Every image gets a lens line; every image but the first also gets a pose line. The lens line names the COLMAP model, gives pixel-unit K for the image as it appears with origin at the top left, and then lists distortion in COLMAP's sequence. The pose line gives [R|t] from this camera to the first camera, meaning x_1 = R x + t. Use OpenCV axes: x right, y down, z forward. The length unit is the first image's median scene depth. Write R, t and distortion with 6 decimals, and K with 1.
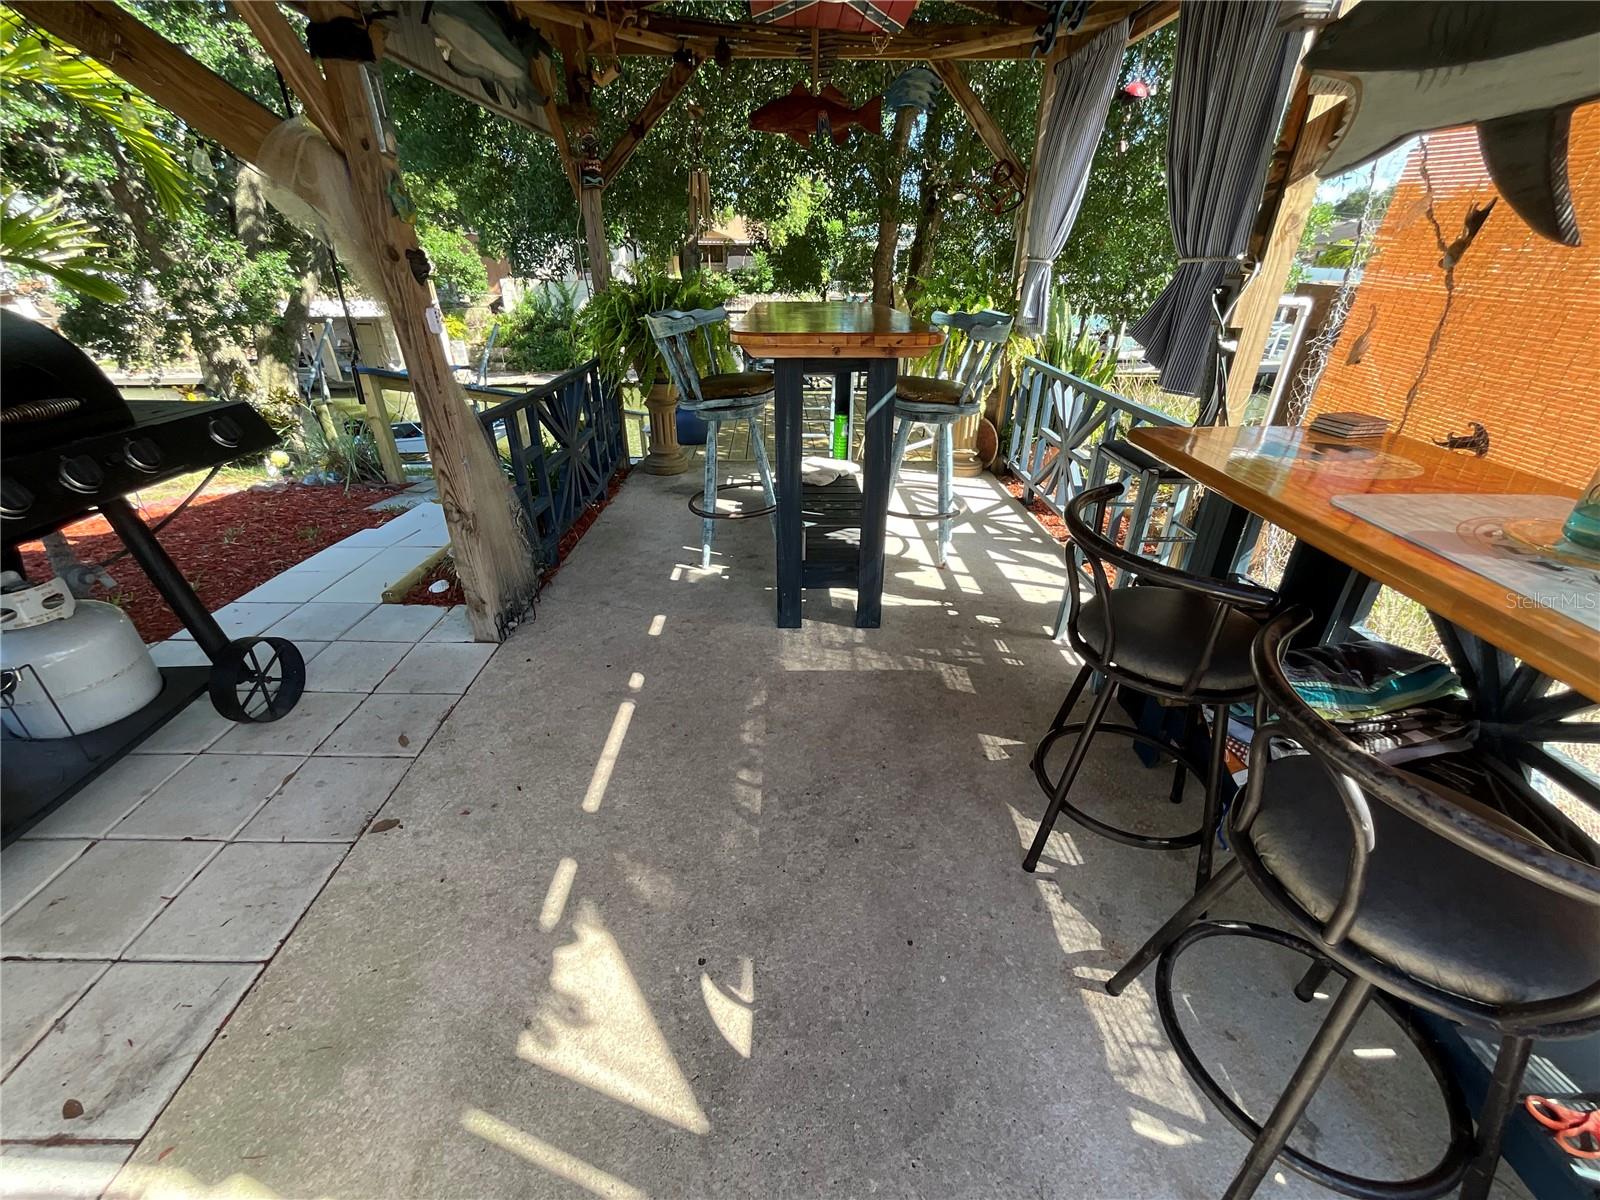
lens RADIAL K [[652.8, 0, 803.9], [0, 652.8, 598.0], [0, 0, 1]] dist [-0.000274, -0.000132]
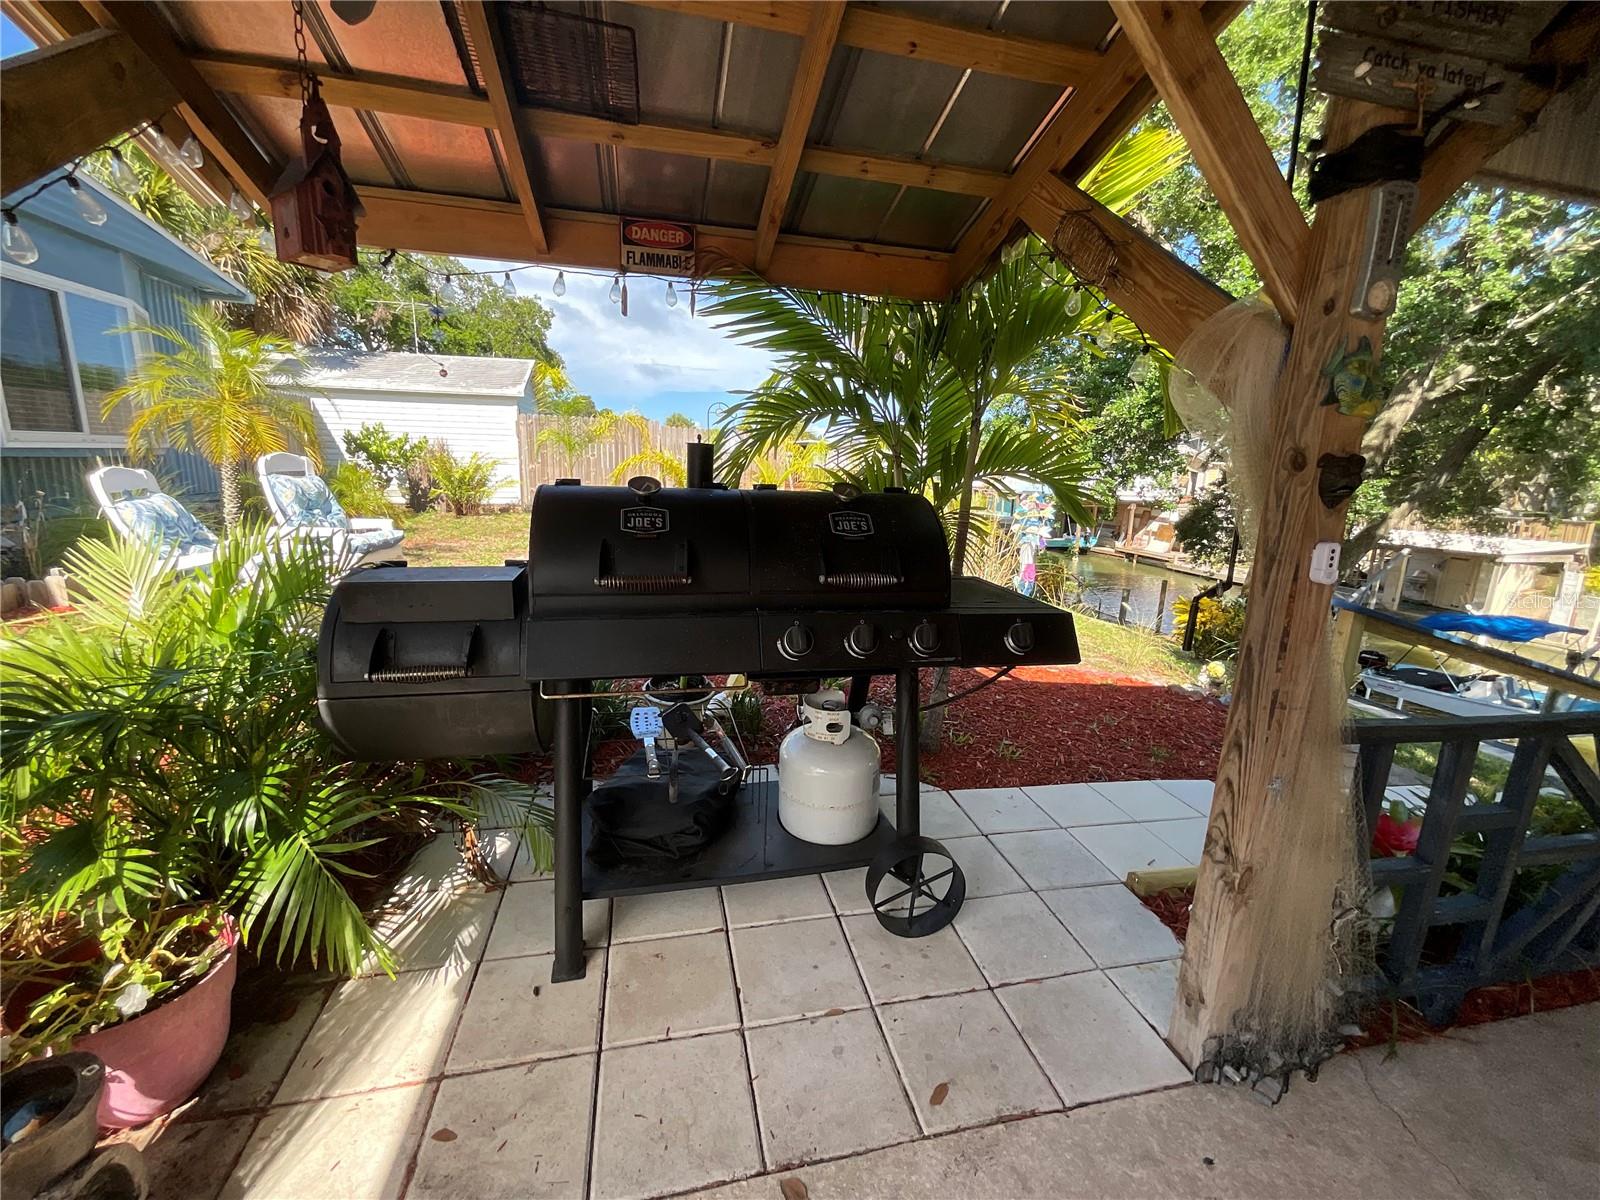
lens RADIAL K [[652.8, 0, 795.5], [0, 652.8, 600.1], [0, 0, 1]] dist [-0.000274, -0.000132]
pose [[0.197596, 0.201670, -0.959315, -0.073430], [-0.482317, 0.871964, 0.083961, -0.177492], [0.853420, 0.446104, 0.269566, 0.369606]]
